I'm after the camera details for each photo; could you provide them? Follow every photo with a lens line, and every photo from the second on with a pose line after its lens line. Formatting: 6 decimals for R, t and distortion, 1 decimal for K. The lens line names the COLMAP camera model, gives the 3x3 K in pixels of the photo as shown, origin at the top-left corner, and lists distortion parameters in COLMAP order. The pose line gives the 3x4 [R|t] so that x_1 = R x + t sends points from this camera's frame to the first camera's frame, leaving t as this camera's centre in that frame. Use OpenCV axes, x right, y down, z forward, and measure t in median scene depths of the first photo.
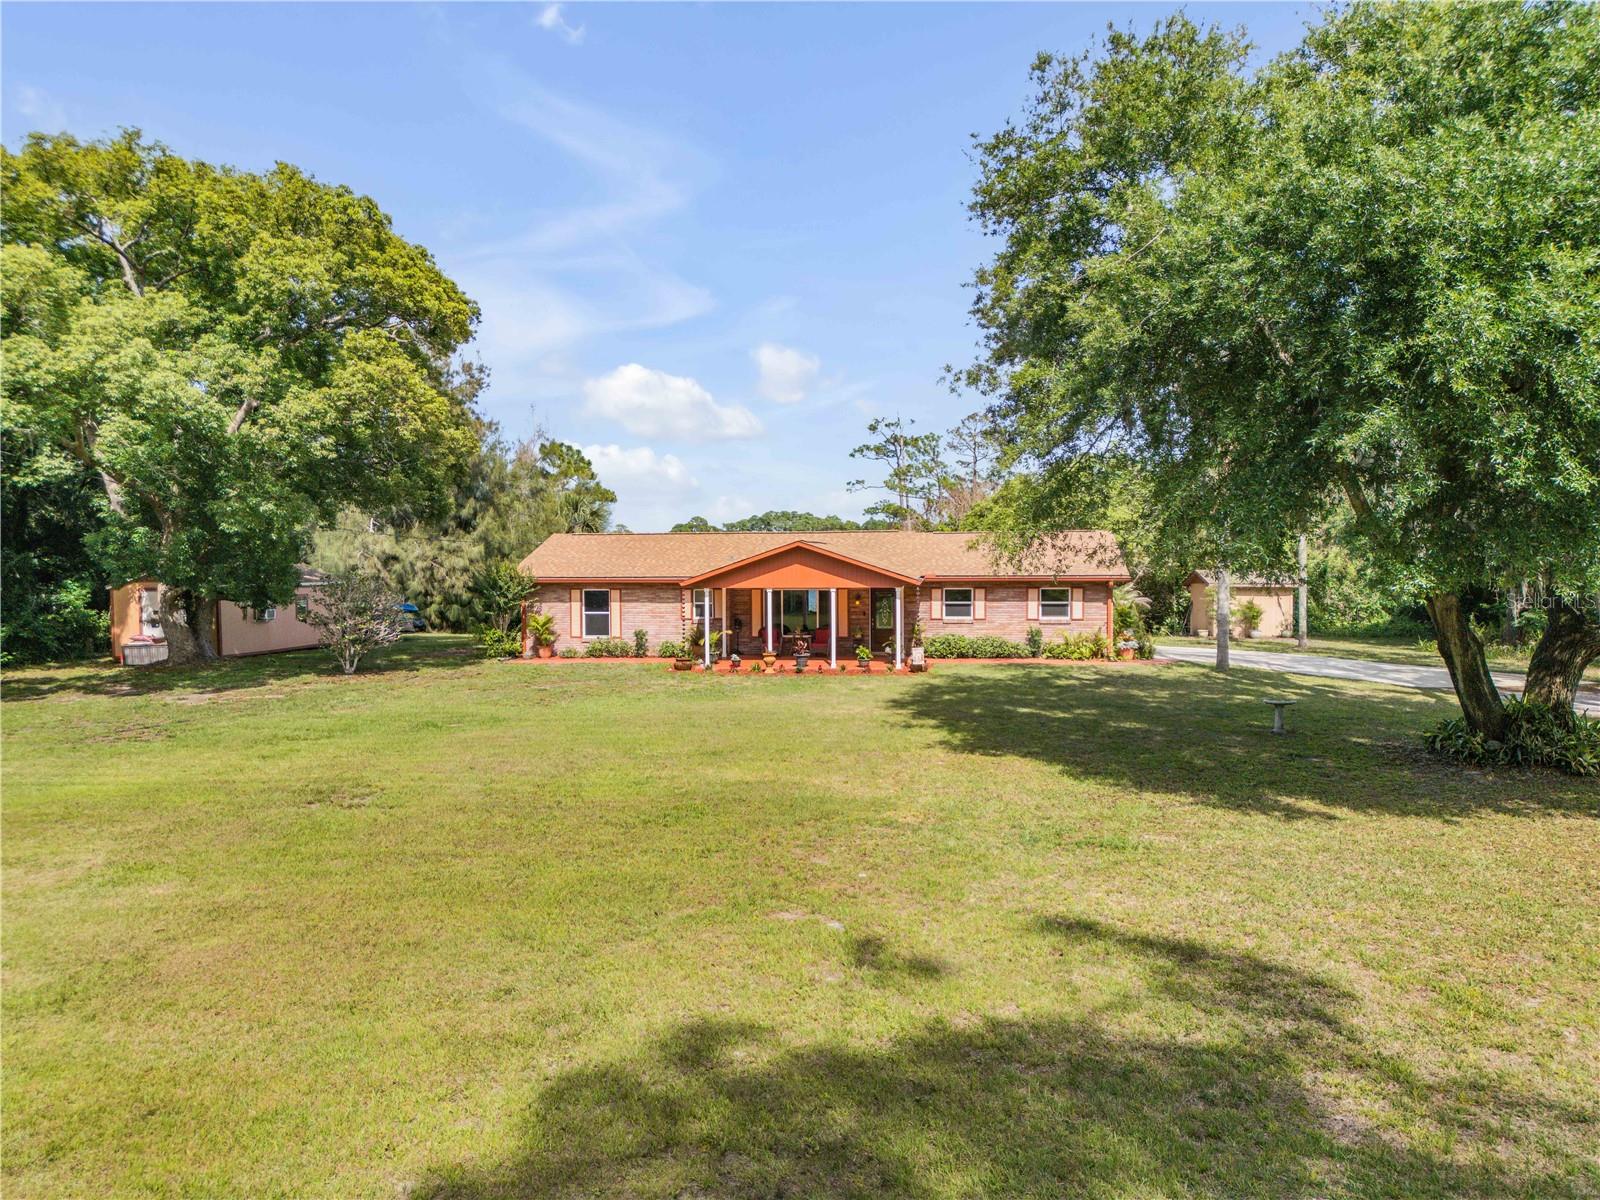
lens RADIAL K [[1117.8, 0, 795.7], [0, 1117.8, 596.5], [0, 0, 1]] dist [0.075887, -0.073284]
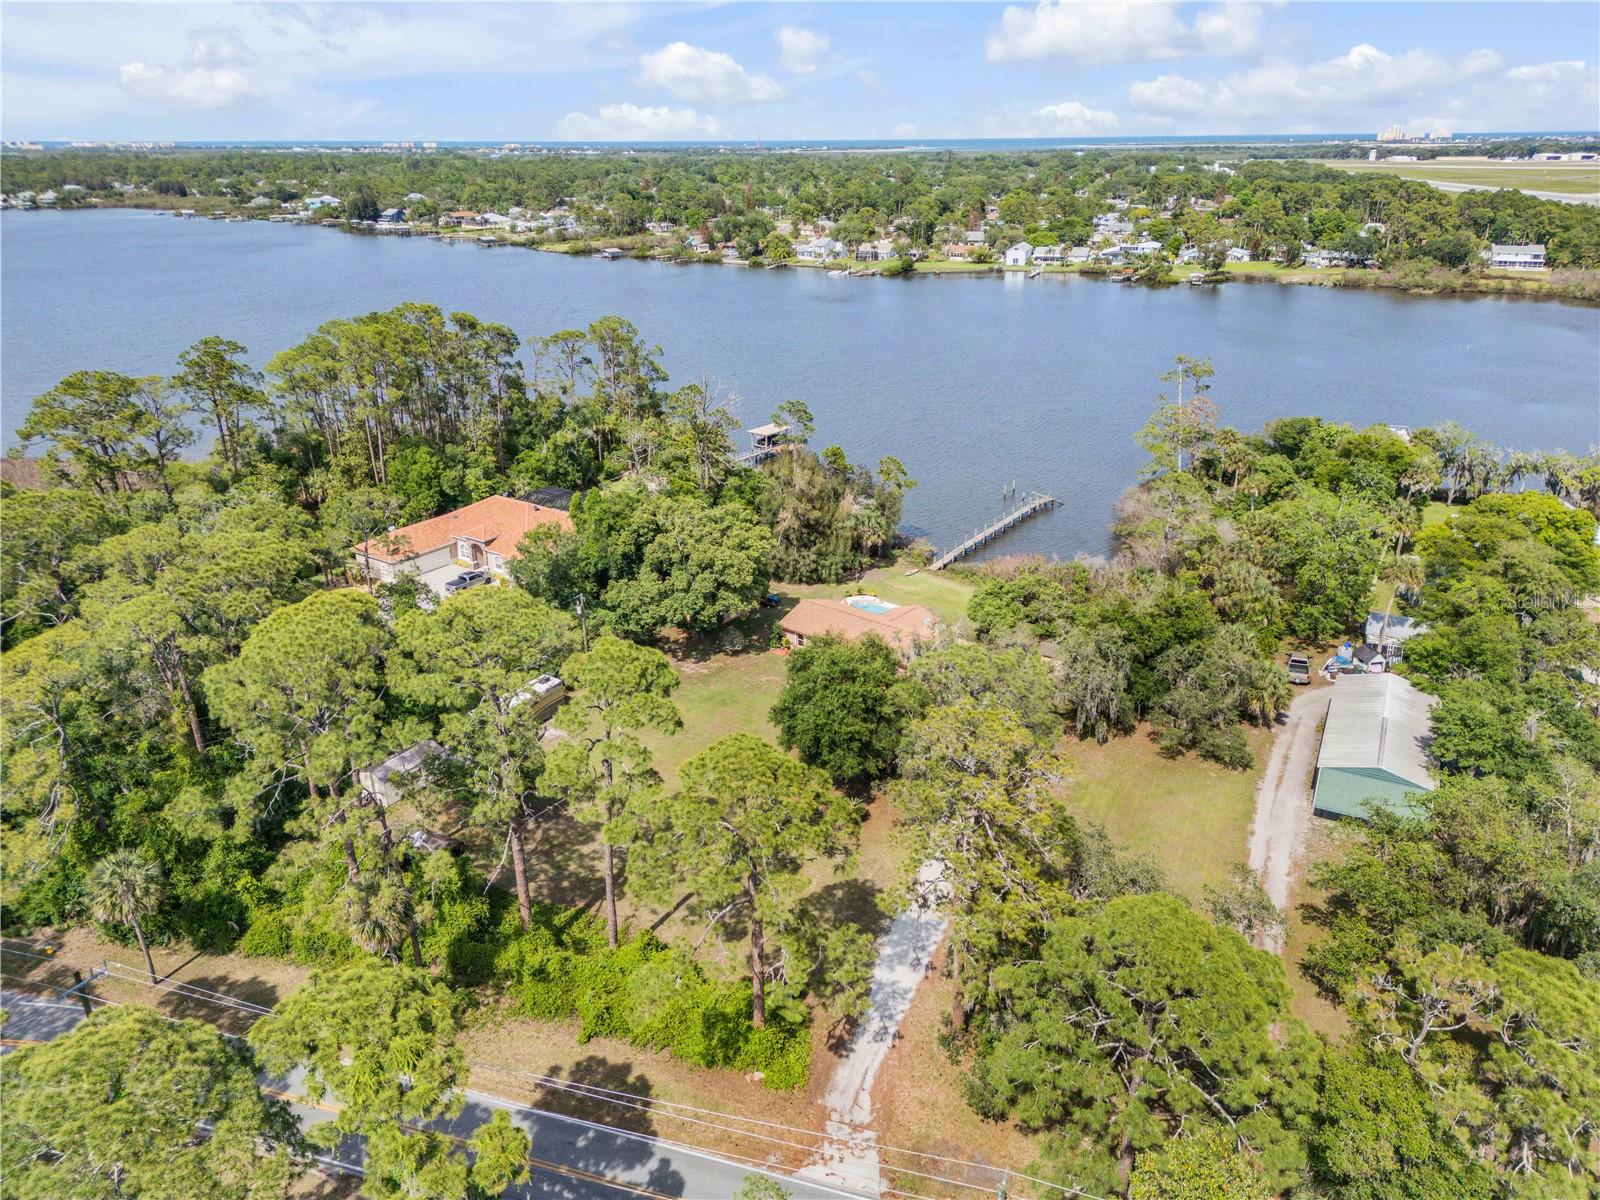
lens RADIAL K [[1117.8, 0, 797.7], [0, 1117.8, 605.8], [0, 0, 1]] dist [0.075887, -0.073284]
pose [[0.857185, 0.196127, -0.476202, 1.426508], [-0.013190, 0.932705, 0.360399, -1.327967], [0.514840, -0.302647, 0.802088, -1.685635]]
